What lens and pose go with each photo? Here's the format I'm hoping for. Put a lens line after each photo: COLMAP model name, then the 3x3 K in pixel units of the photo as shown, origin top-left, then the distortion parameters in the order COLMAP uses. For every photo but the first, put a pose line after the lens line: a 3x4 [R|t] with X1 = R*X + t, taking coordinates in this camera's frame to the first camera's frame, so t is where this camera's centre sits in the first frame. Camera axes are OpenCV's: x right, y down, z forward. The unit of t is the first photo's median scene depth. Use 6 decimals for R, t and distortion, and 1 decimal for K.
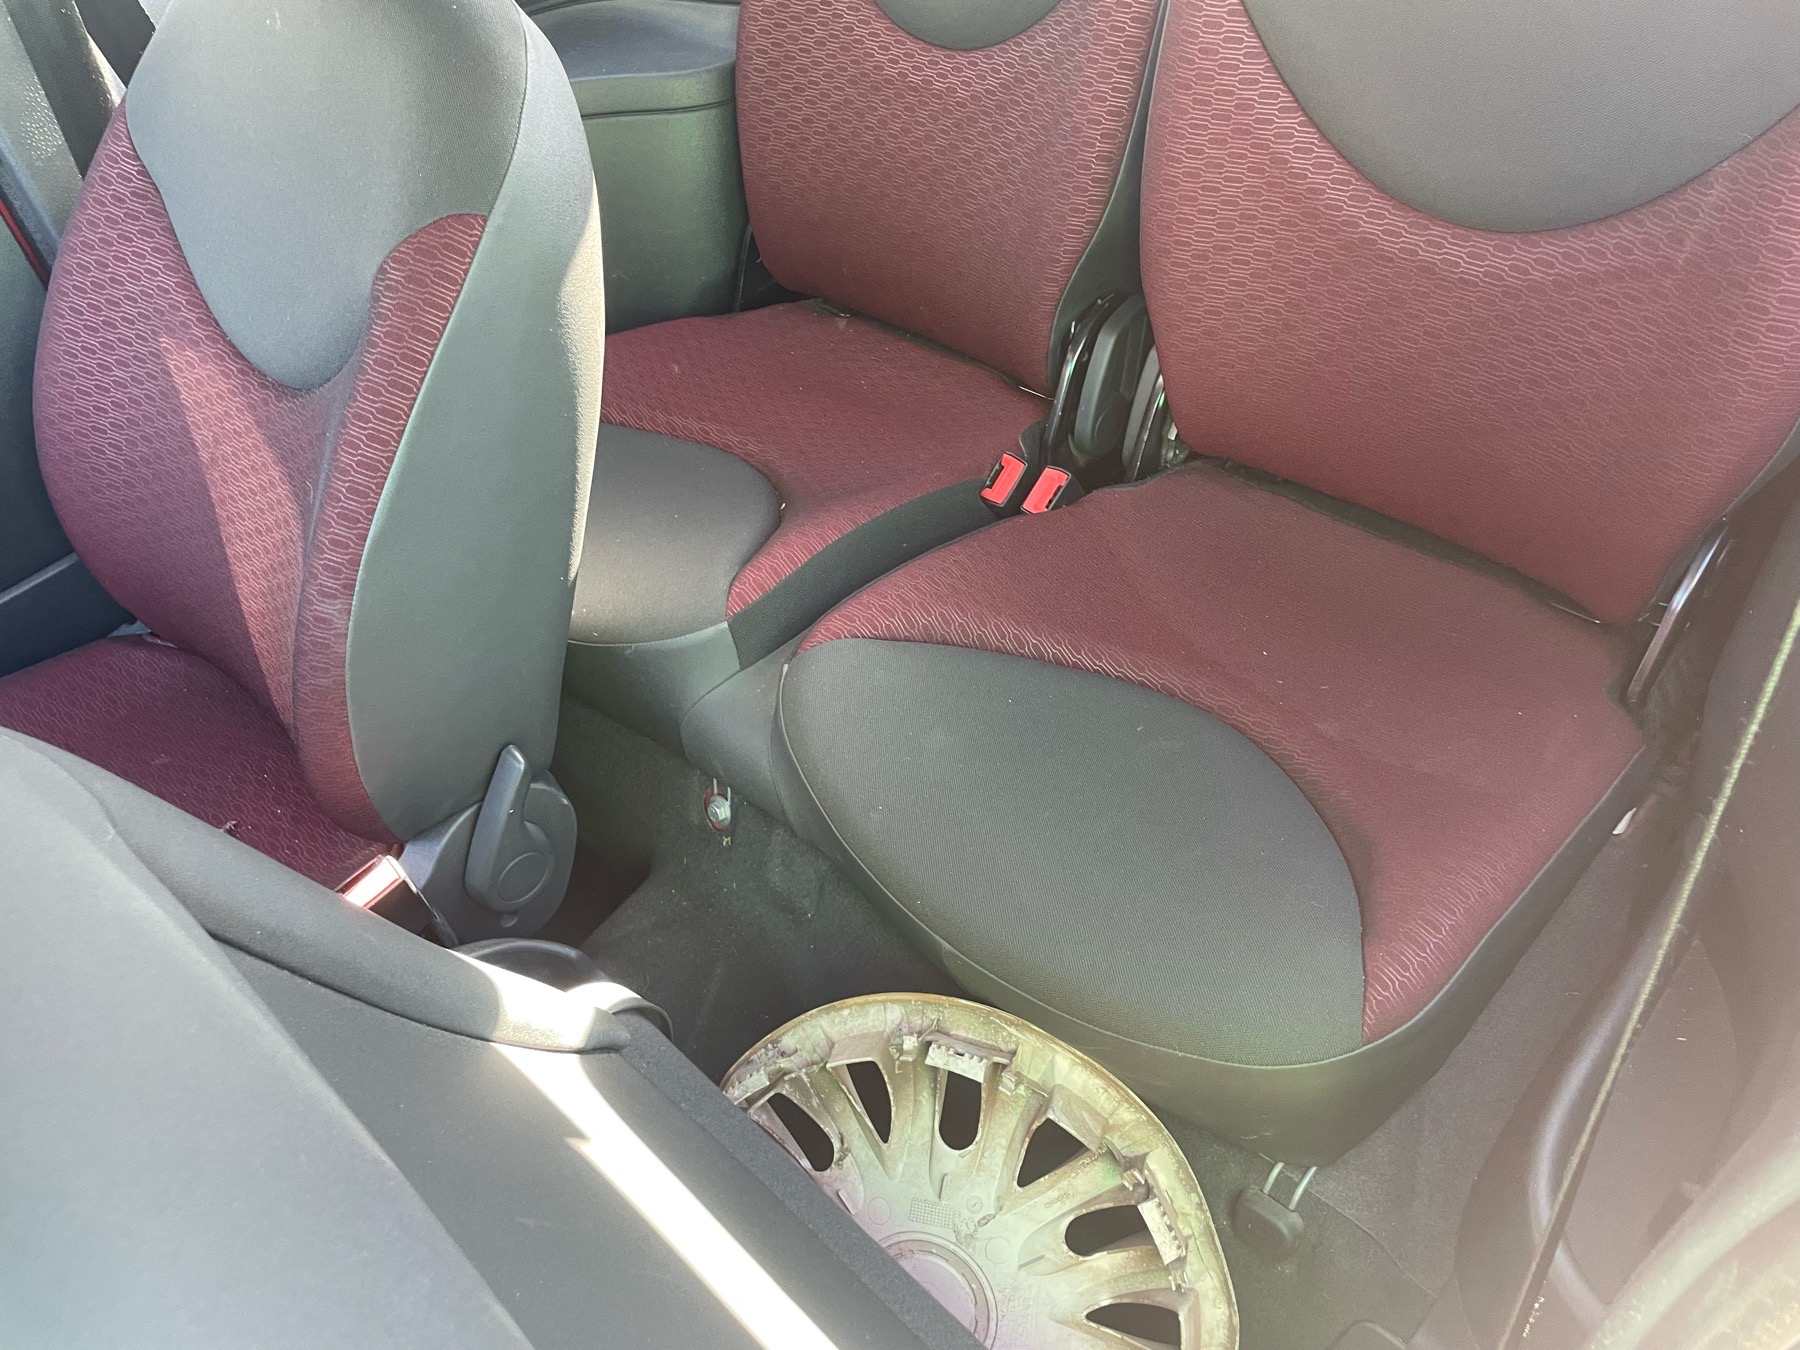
lens RADIAL K [[1361.2, 0, 888.4], [0, 1361.2, 674.7], [0, 0, 1]] dist [0.077278, -0.104878]
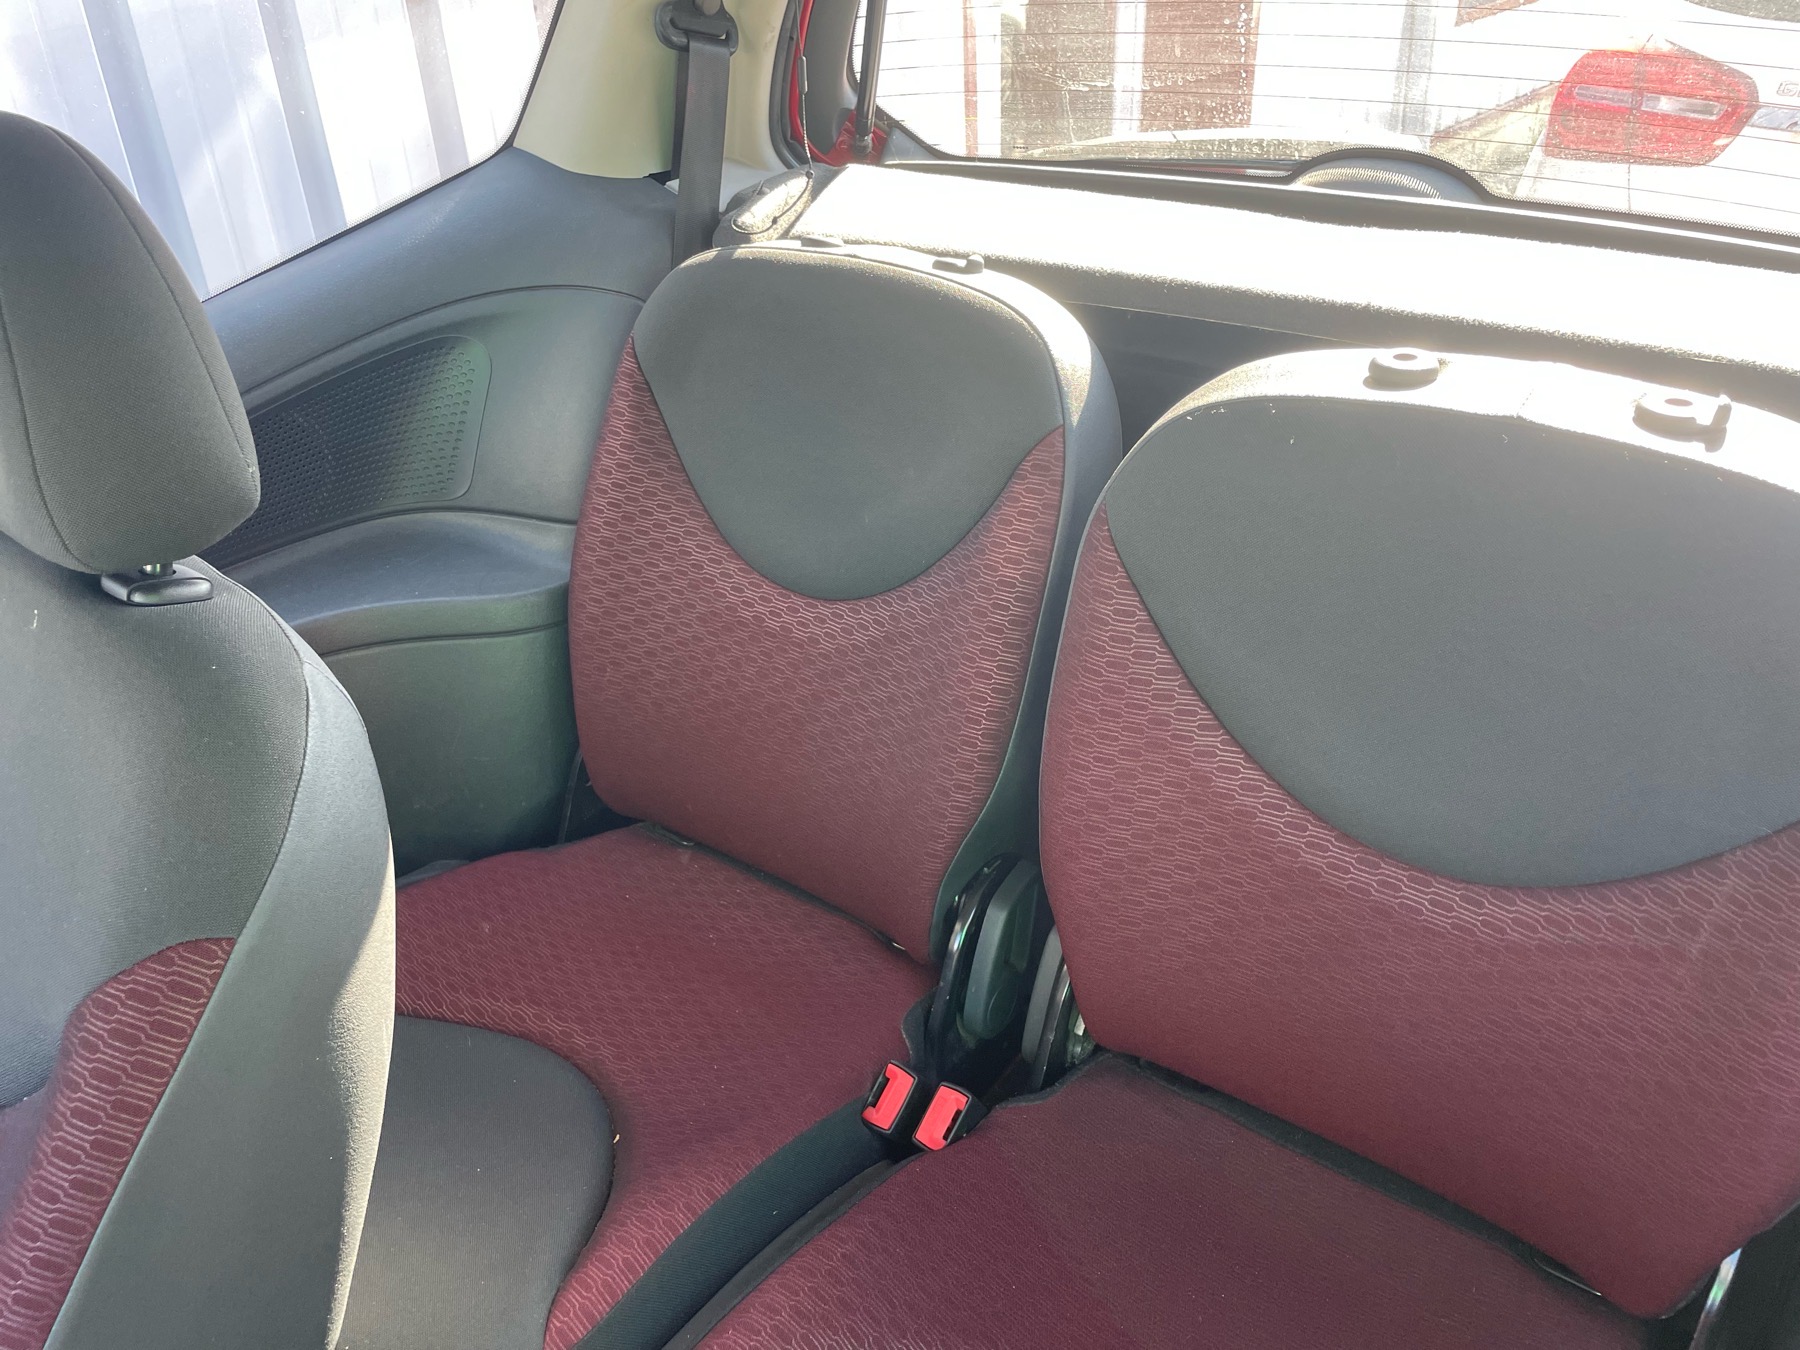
lens RADIAL K [[1361.2, 0, 887.8], [0, 1361.2, 672.1], [0, 0, 1]] dist [0.077278, -0.104878]
pose [[0.990877, -0.002693, 0.134740, -0.028948], [0.034783, 0.971036, -0.236386, -0.204366], [-0.130201, 0.238916, 0.962272, 0.141199]]
